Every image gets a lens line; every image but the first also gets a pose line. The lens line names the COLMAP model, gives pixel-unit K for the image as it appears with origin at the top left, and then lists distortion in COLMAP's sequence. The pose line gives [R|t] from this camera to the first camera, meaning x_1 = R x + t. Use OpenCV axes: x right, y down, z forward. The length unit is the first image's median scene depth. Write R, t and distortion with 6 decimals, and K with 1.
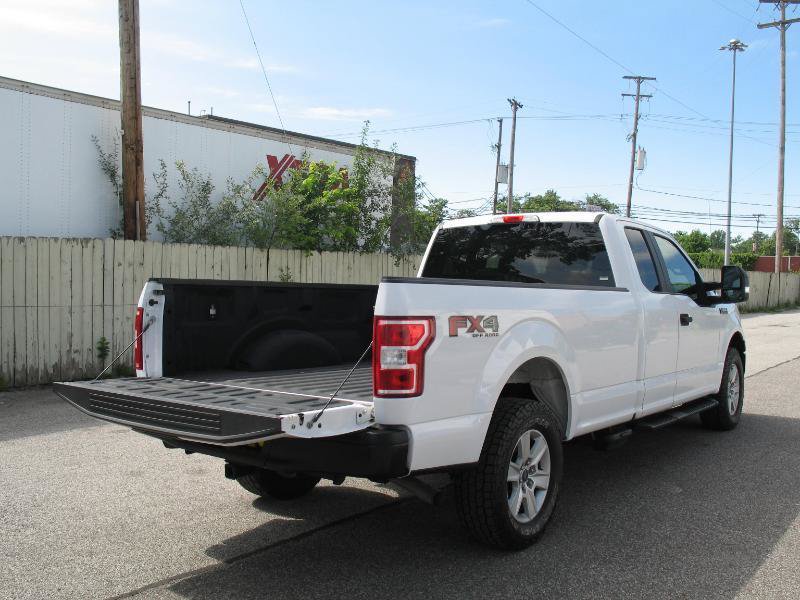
lens RADIAL K [[795.8, 0, 400.0], [0, 795.8, 300.0], [0, 0, 1]] dist [-0.186017, 0.198430]
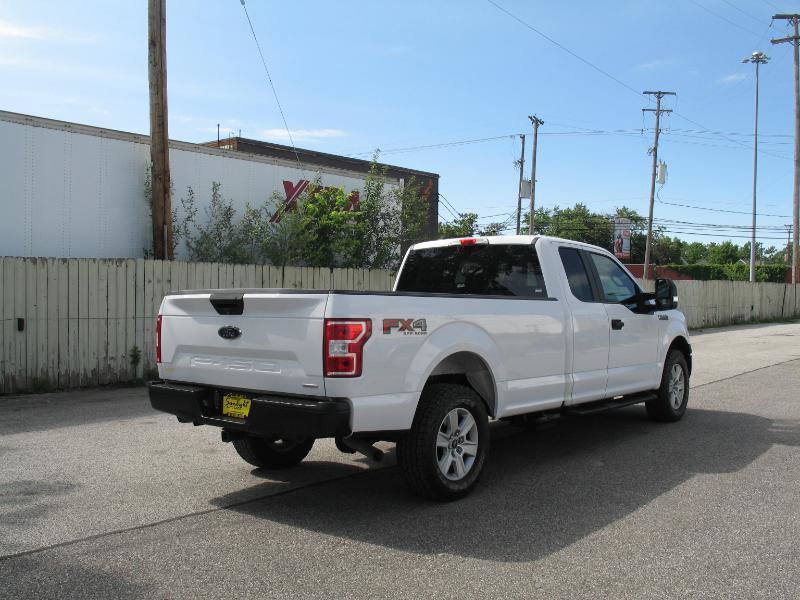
lens RADIAL K [[795.8, 0, 400.0], [0, 795.8, 300.0], [0, 0, 1]] dist [-0.186017, 0.198430]
pose [[0.999131, -0.007402, -0.041009, 0.050682], [0.006651, 0.999808, -0.018422, 0.004650], [0.041137, 0.018133, 0.998989, -0.121734]]
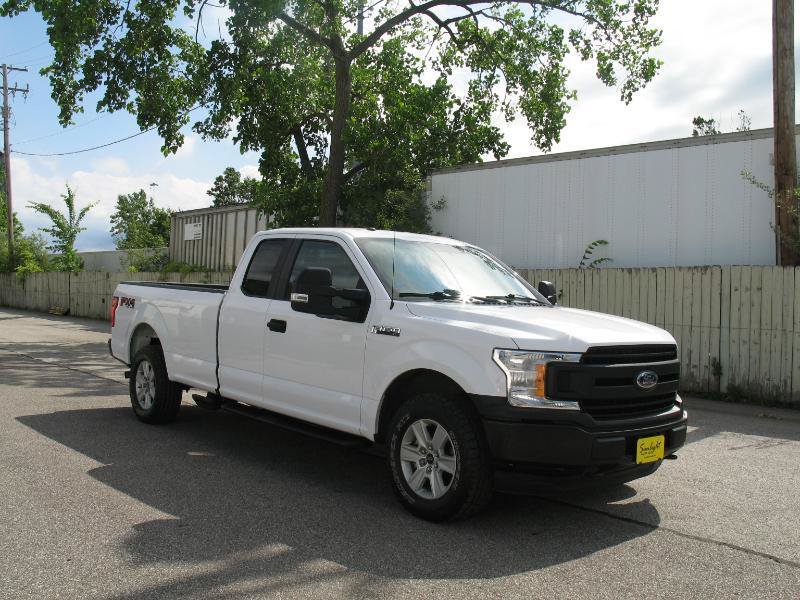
lens RADIAL K [[795.8, 0, 400.0], [0, 795.8, 300.0], [0, 0, 1]] dist [-0.186017, 0.198430]
pose [[-0.203162, -0.003605, -0.979138, 0.764501], [-0.050993, 0.998675, 0.006904, -0.016000], [0.977816, 0.051332, -0.203077, 0.787255]]
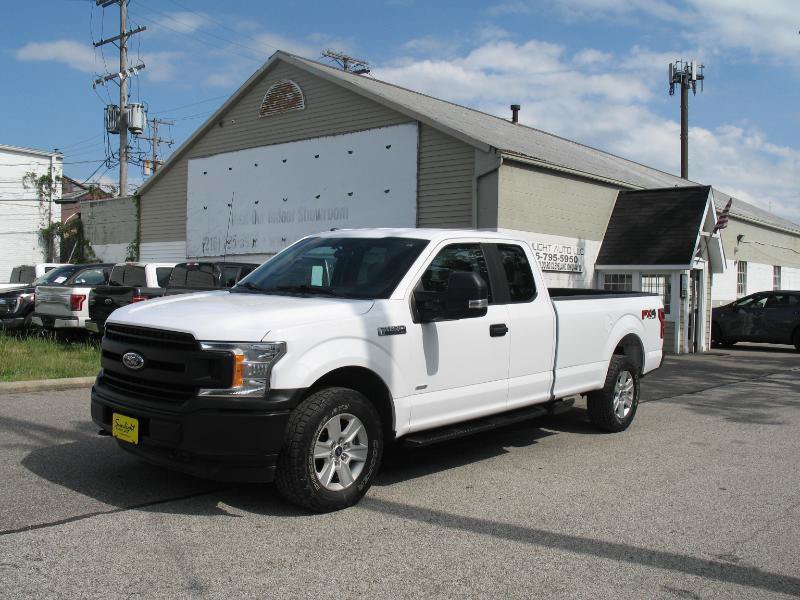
lens RADIAL K [[795.8, 0, 400.0], [0, 795.8, 300.0], [0, 0, 1]] dist [-0.186017, 0.198430]
pose [[-0.998161, -0.032597, 0.051102, 0.086451], [-0.030621, 0.998770, 0.038989, -0.032774], [-0.052310, 0.037352, -0.997932, 1.306572]]
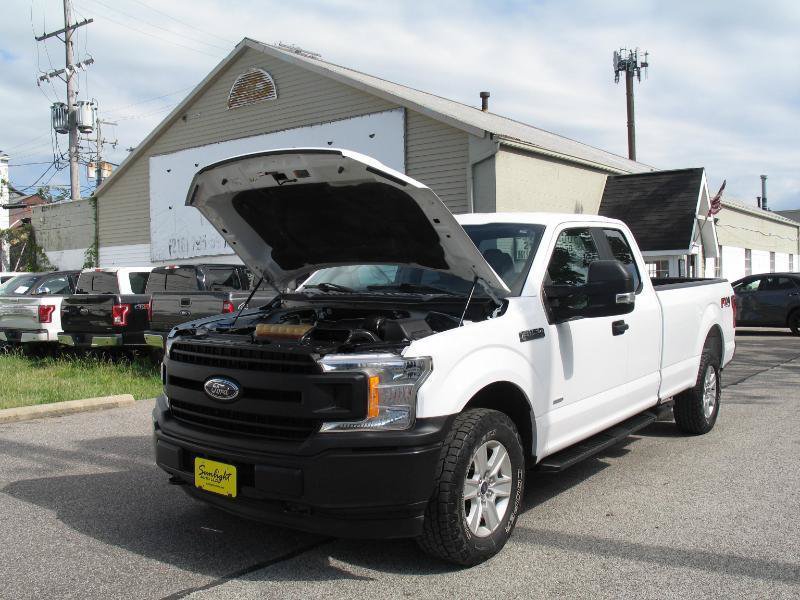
lens RADIAL K [[795.8, 0, 400.0], [0, 795.8, 300.0], [0, 0, 1]] dist [-0.186017, 0.198430]
pose [[-0.999755, 0.006544, -0.021145, 0.195926], [0.005629, 0.999059, 0.043009, -0.029741], [0.021407, 0.042879, -0.998851, 1.211650]]
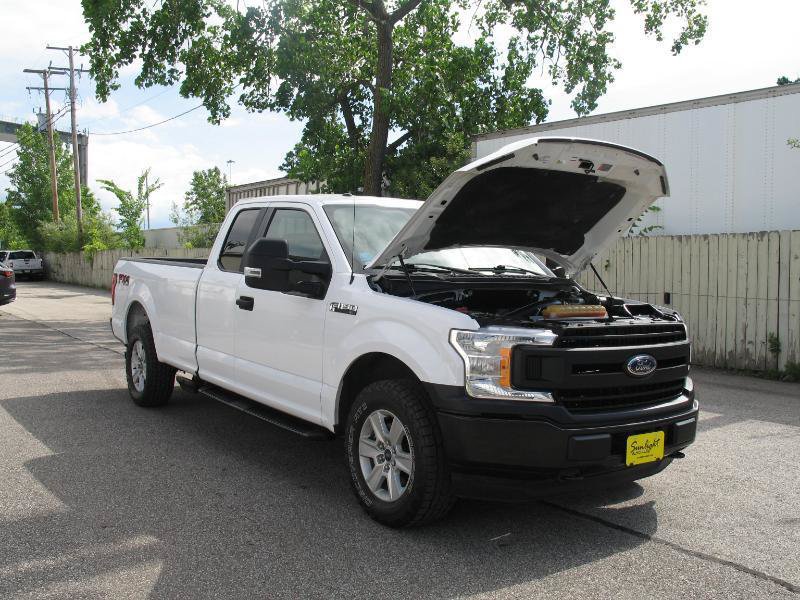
lens RADIAL K [[795.8, 0, 400.0], [0, 795.8, 300.0], [0, 0, 1]] dist [-0.186017, 0.198430]
pose [[-0.298578, 0.032242, -0.953841, 0.686394], [-0.037756, 0.998248, 0.045562, -0.018786], [0.953638, 0.049617, -0.296837, 0.838871]]
